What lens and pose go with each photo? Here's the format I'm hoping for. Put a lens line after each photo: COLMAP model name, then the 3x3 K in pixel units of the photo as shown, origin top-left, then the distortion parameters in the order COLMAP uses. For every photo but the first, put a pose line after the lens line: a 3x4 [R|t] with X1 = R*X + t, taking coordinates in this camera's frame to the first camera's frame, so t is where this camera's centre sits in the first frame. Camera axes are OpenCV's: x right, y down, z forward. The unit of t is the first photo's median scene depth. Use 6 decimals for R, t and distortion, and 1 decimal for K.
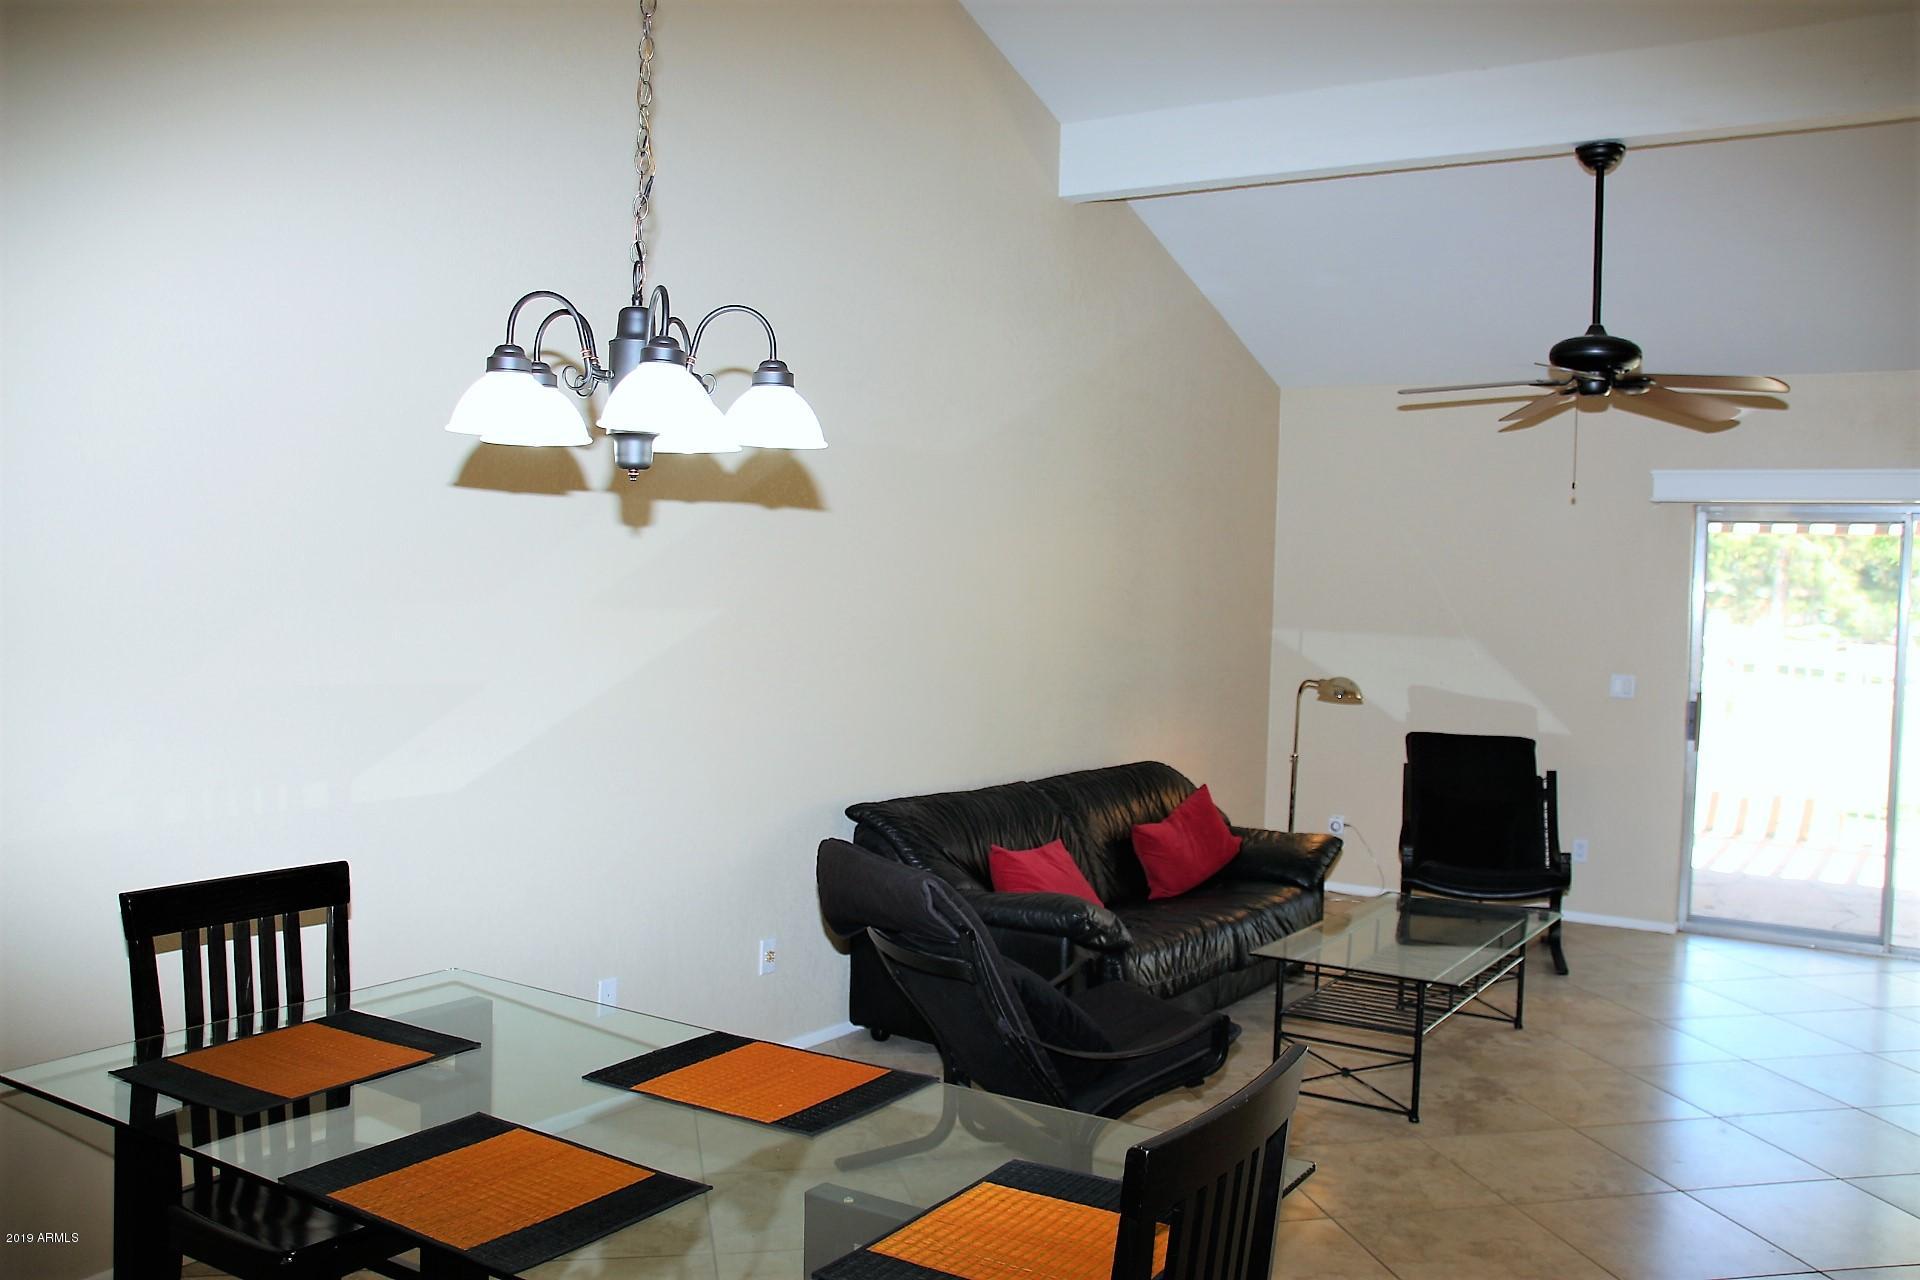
lens RADIAL K [[1598.1, 0, 952.3], [0, 1598.1, 631.5], [0, 0, 1]] dist [-0.144279, 0.118614]
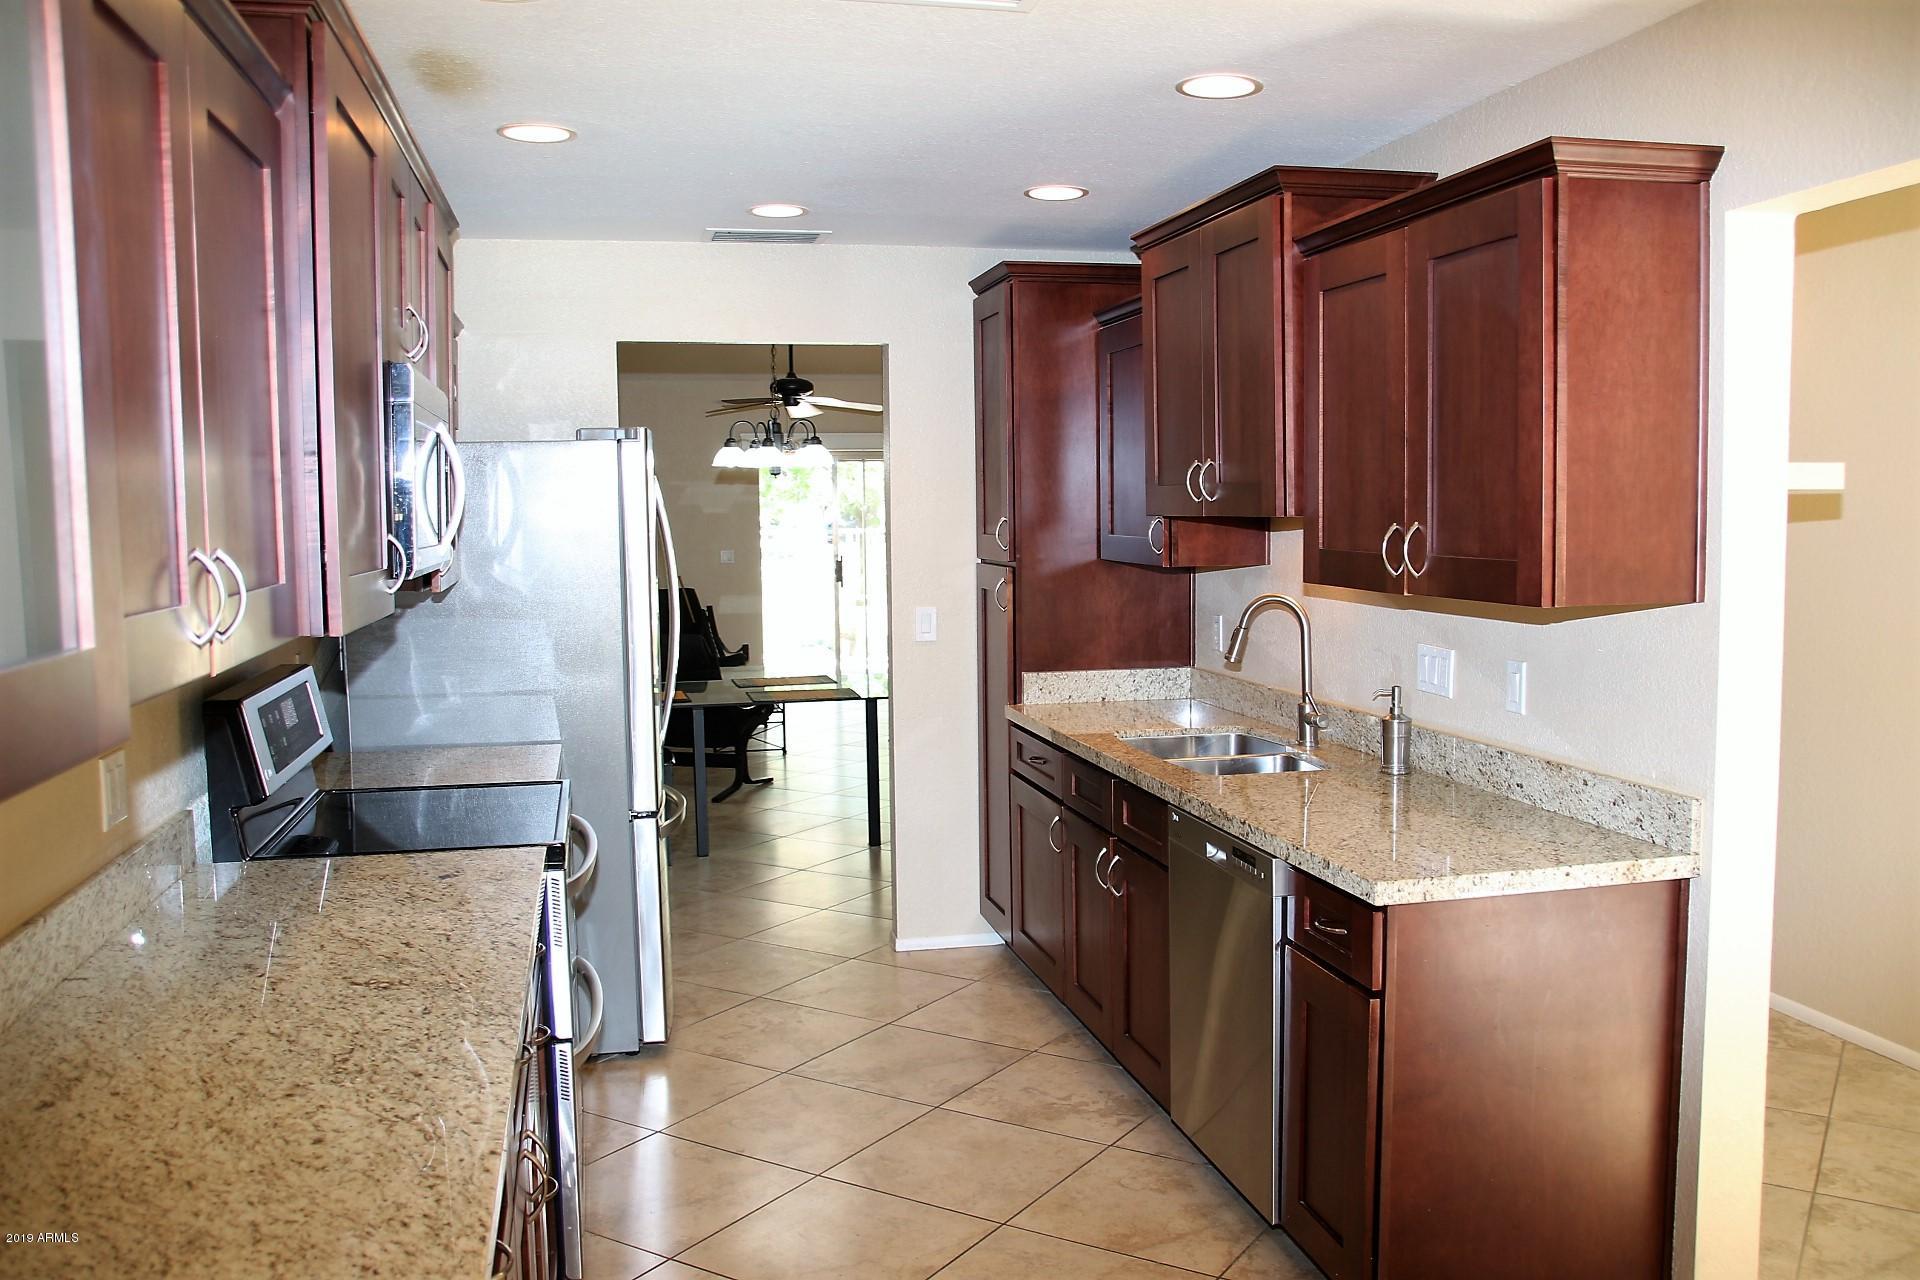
lens RADIAL K [[1612.9, 0, 969.5], [0, 1612.9, 630.3], [0, 0, 1]] dist [-0.140248, 0.130760]
pose [[0.685703, -0.091002, 0.722171, -0.976278], [0.053750, 0.995776, 0.074443, -0.004464], [-0.725895, -0.012229, 0.687697, -0.620529]]
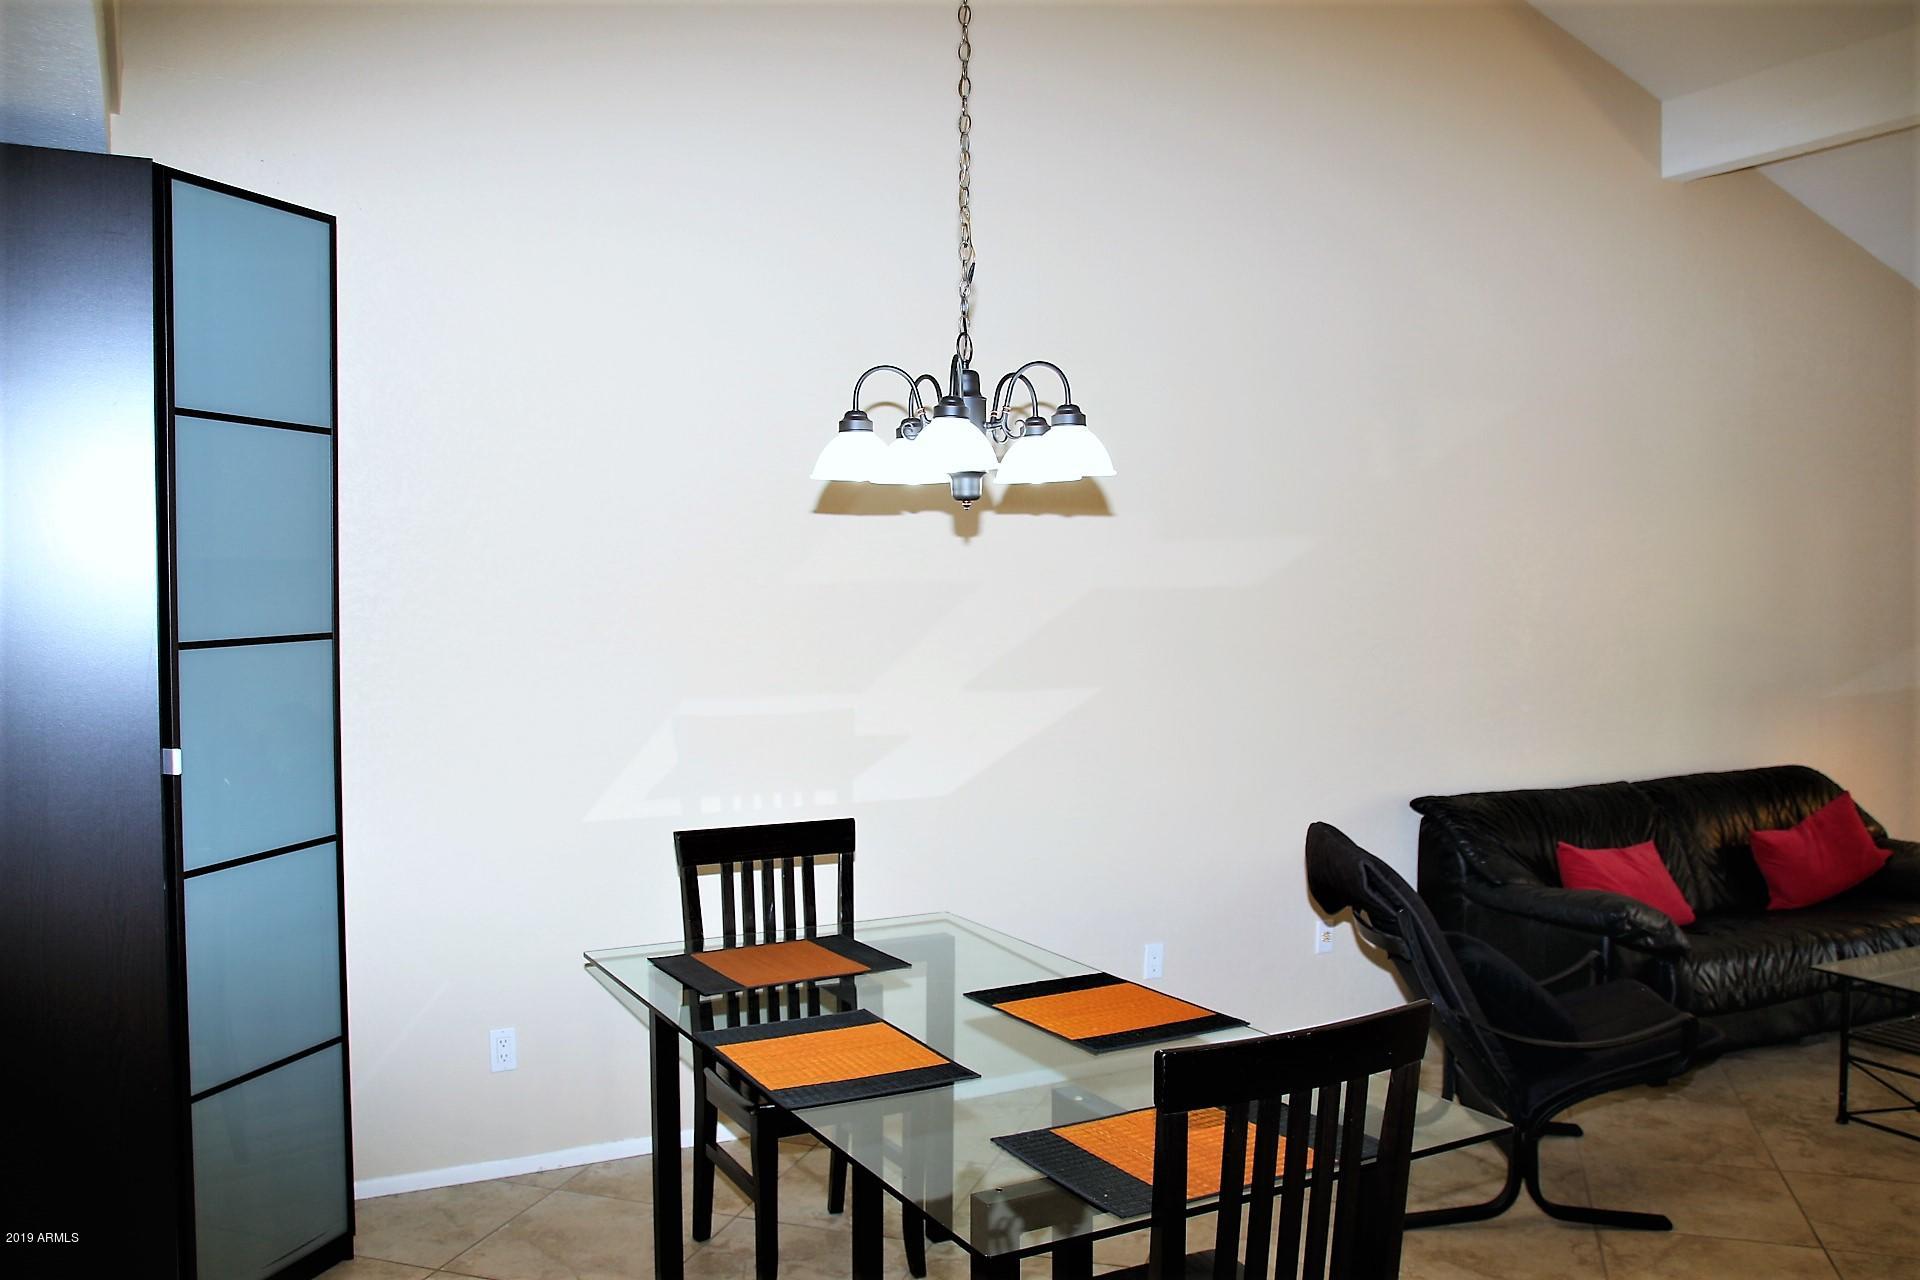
lens RADIAL K [[1598.1, 0, 952.3], [0, 1598.1, 631.5], [0, 0, 1]] dist [-0.144279, 0.118614]
pose [[0.874275, -0.011246, -0.485300, 0.172097], [0.010240, 0.999936, -0.004726, 0.002690], [0.485322, -0.000838, 0.874335, -0.043401]]
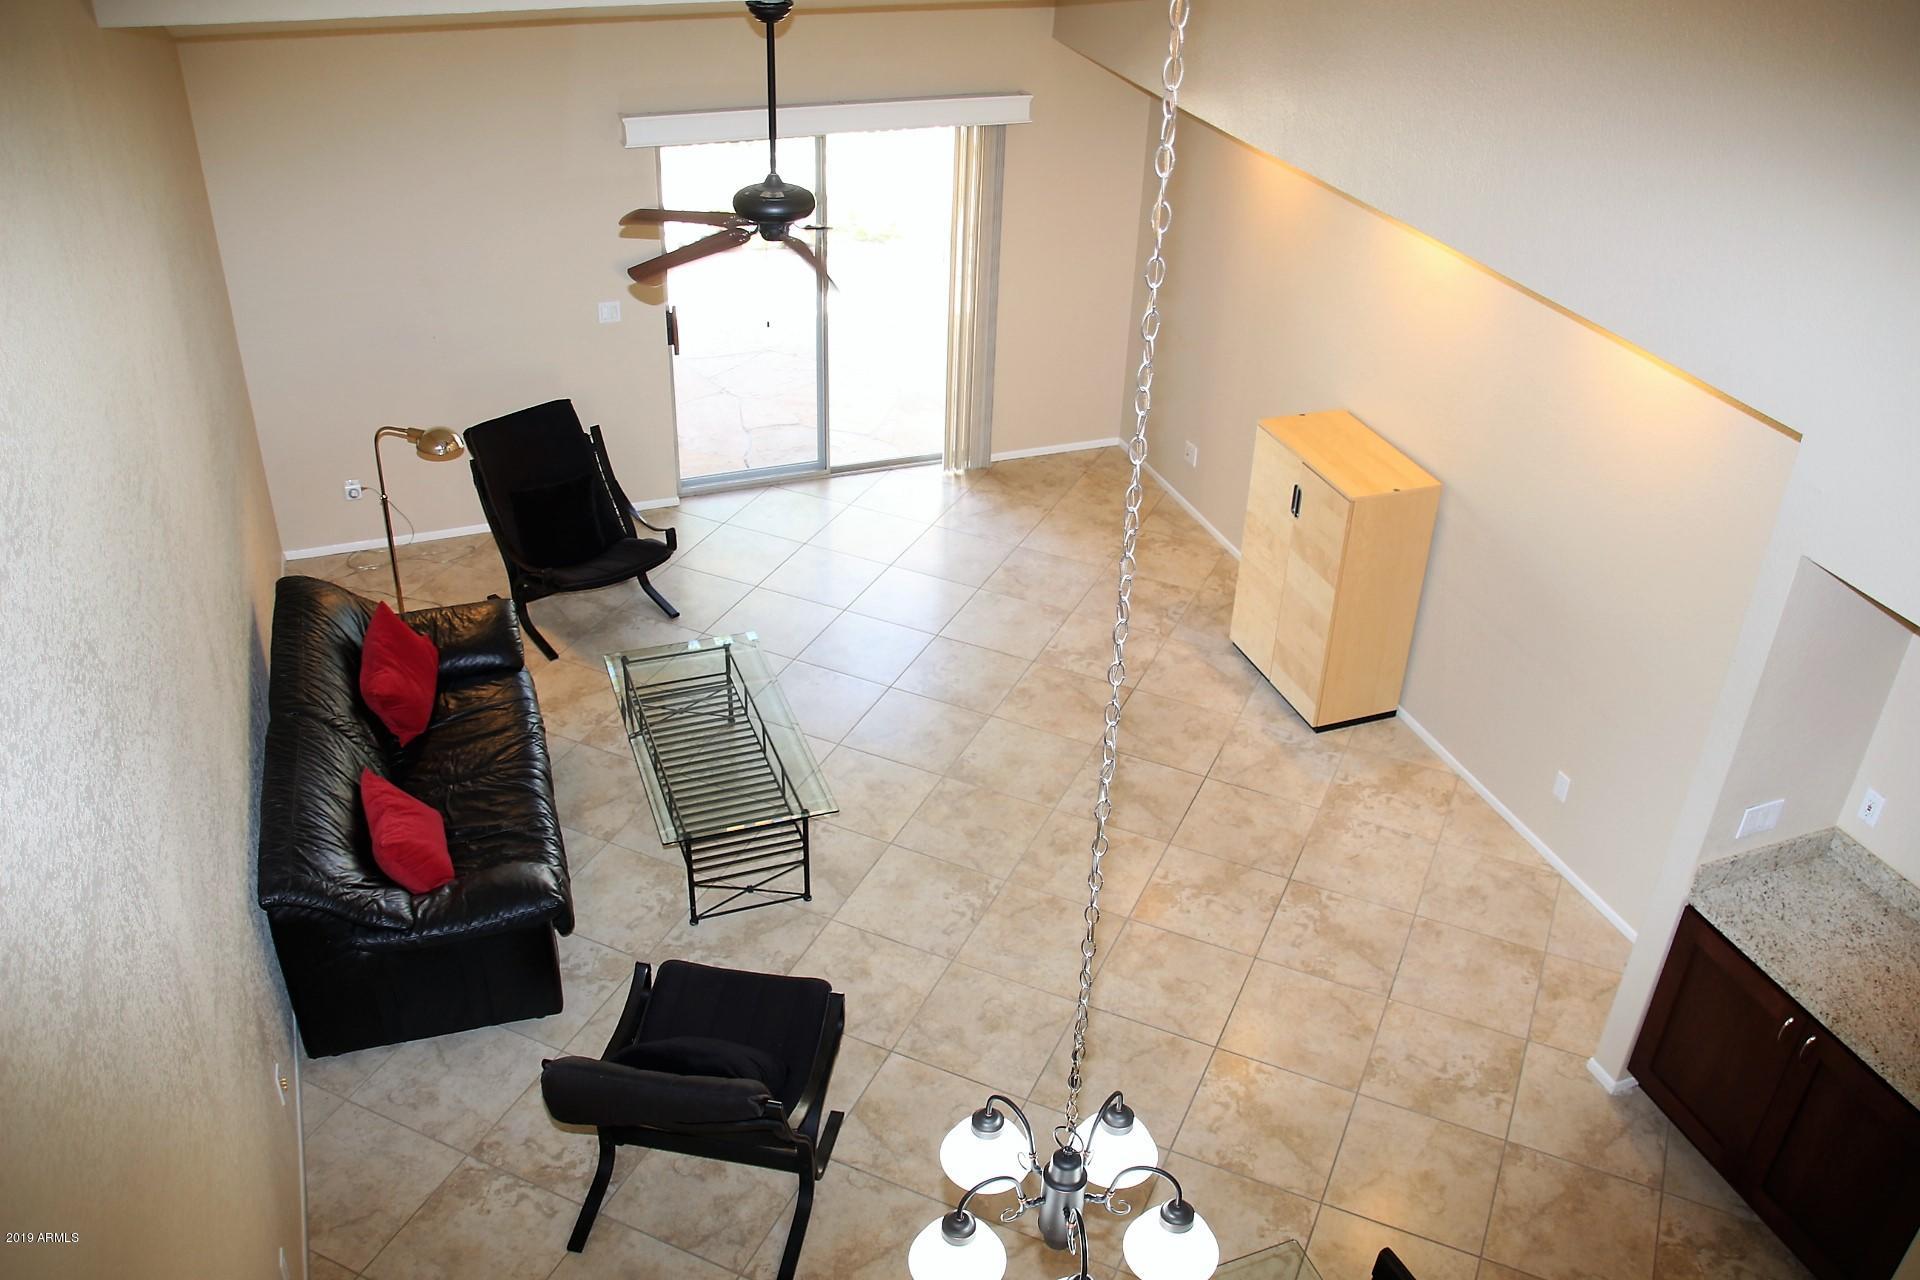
lens RADIAL K [[1612.9, 0, 969.5], [0, 1612.9, 630.3], [0, 0, 1]] dist [-0.140248, 0.130760]
pose [[0.585813, -0.433799, 0.684574, -0.382033], [0.008699, 0.848005, 0.529917, -0.503180], [-0.810399, -0.304477, 0.500546, 0.254832]]
